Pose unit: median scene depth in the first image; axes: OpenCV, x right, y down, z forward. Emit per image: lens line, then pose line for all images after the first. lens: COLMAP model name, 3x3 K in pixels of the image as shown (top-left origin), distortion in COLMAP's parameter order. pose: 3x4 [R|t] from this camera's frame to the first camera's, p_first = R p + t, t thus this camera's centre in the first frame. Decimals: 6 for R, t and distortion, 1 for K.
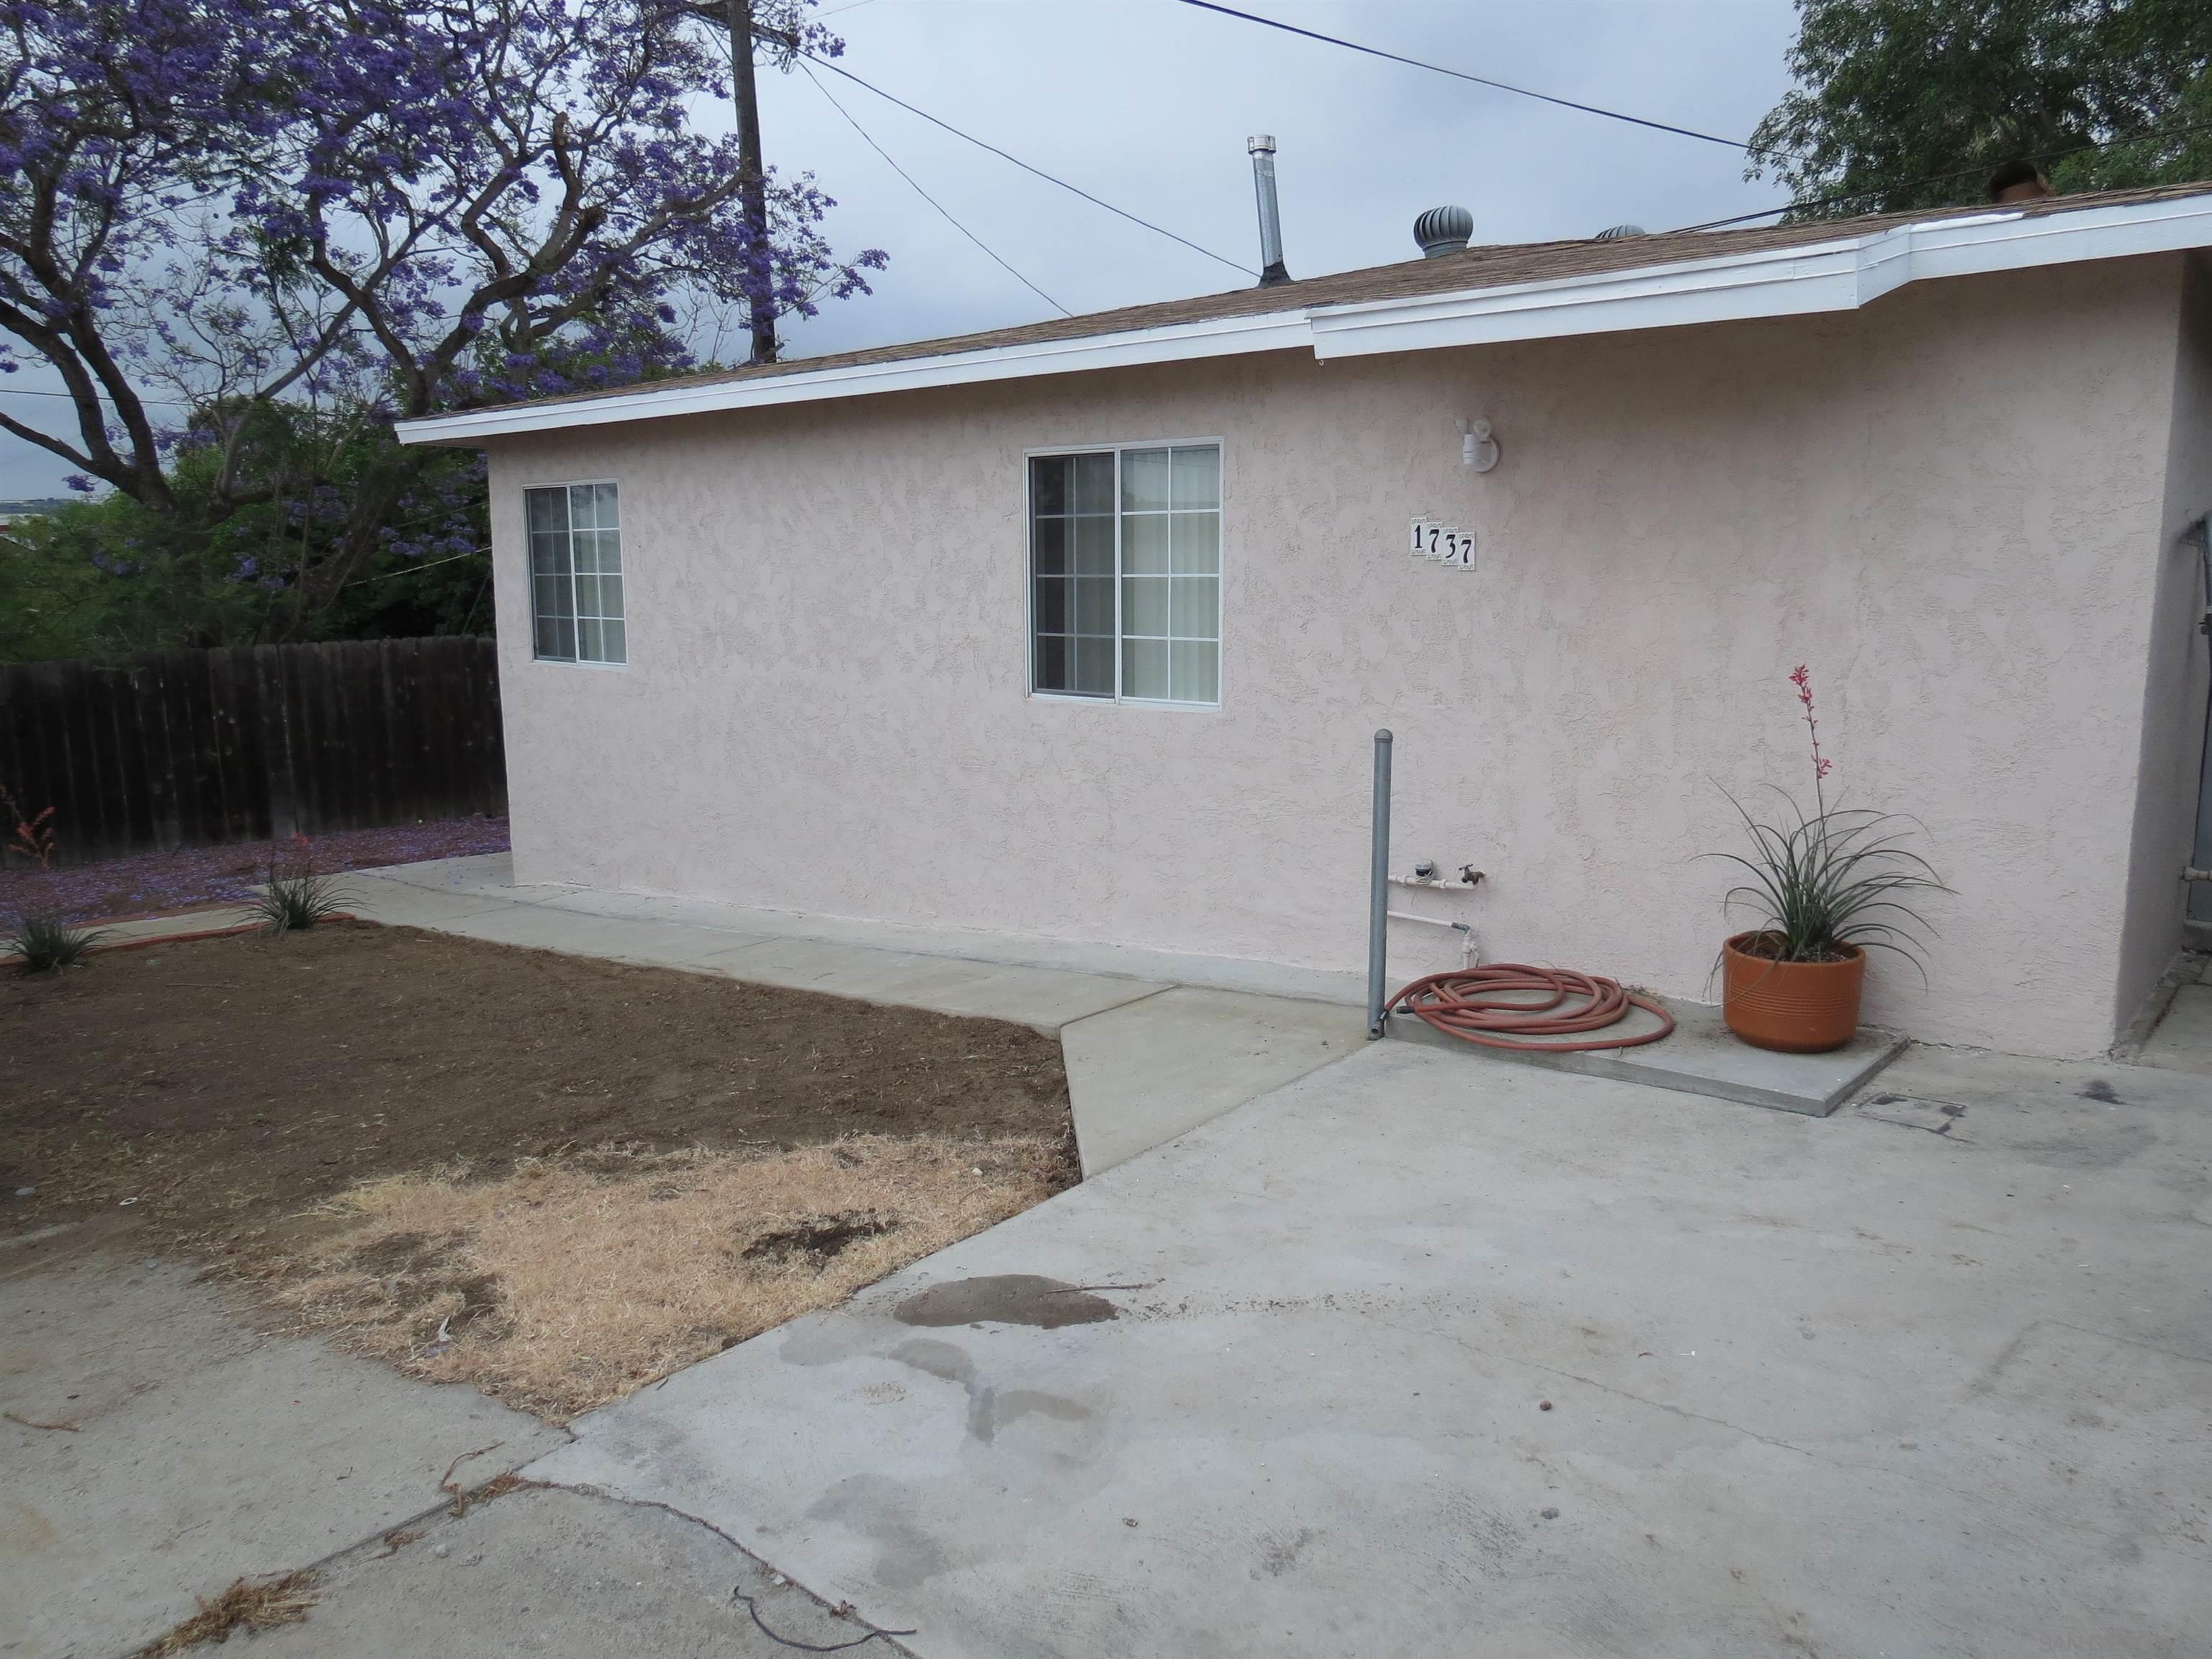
lens RADIAL K [[1567.8, 0, 1106.0], [0, 1567.8, 829.5], [0, 0, 1]] dist [-0.017801, 0.005120]
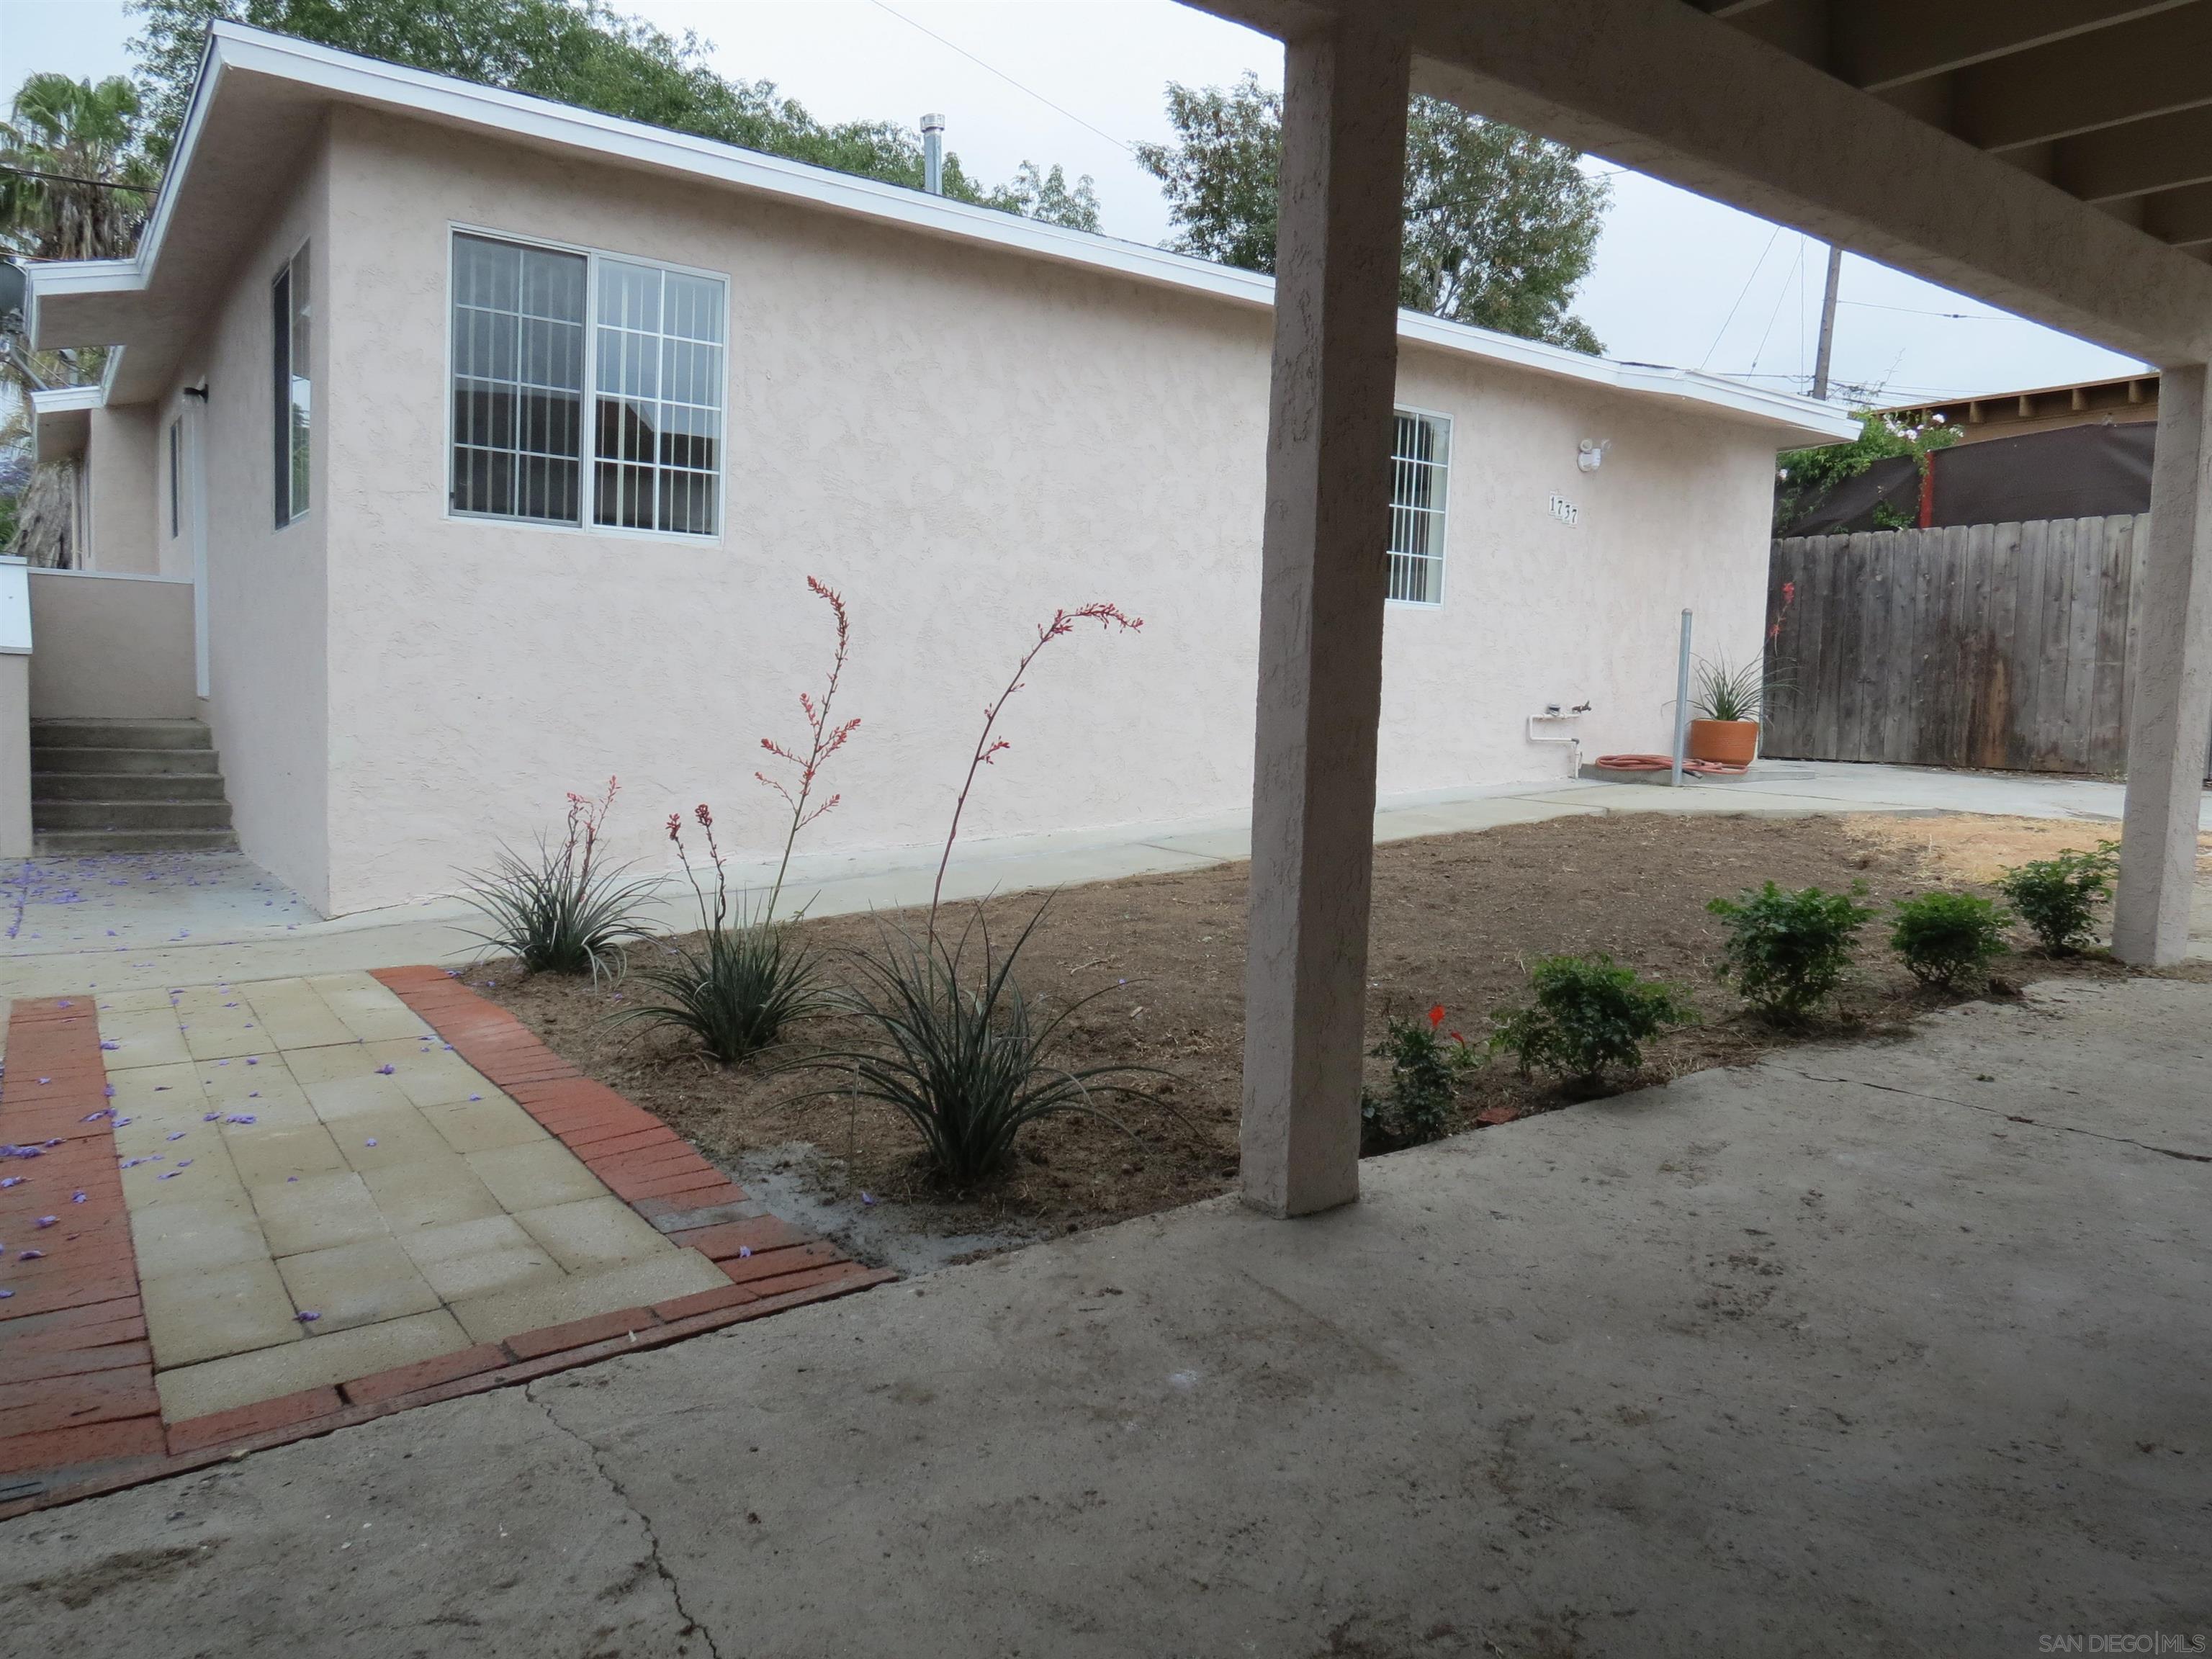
lens RADIAL K [[1567.8, 0, 1106.0], [0, 1567.8, 829.5], [0, 0, 1]] dist [-0.017801, 0.005120]
pose [[0.260199, -0.067439, 0.963197, -1.104264], [0.122337, 0.991821, 0.036395, 0.025095], [-0.957774, 0.108365, 0.266321, 0.761358]]
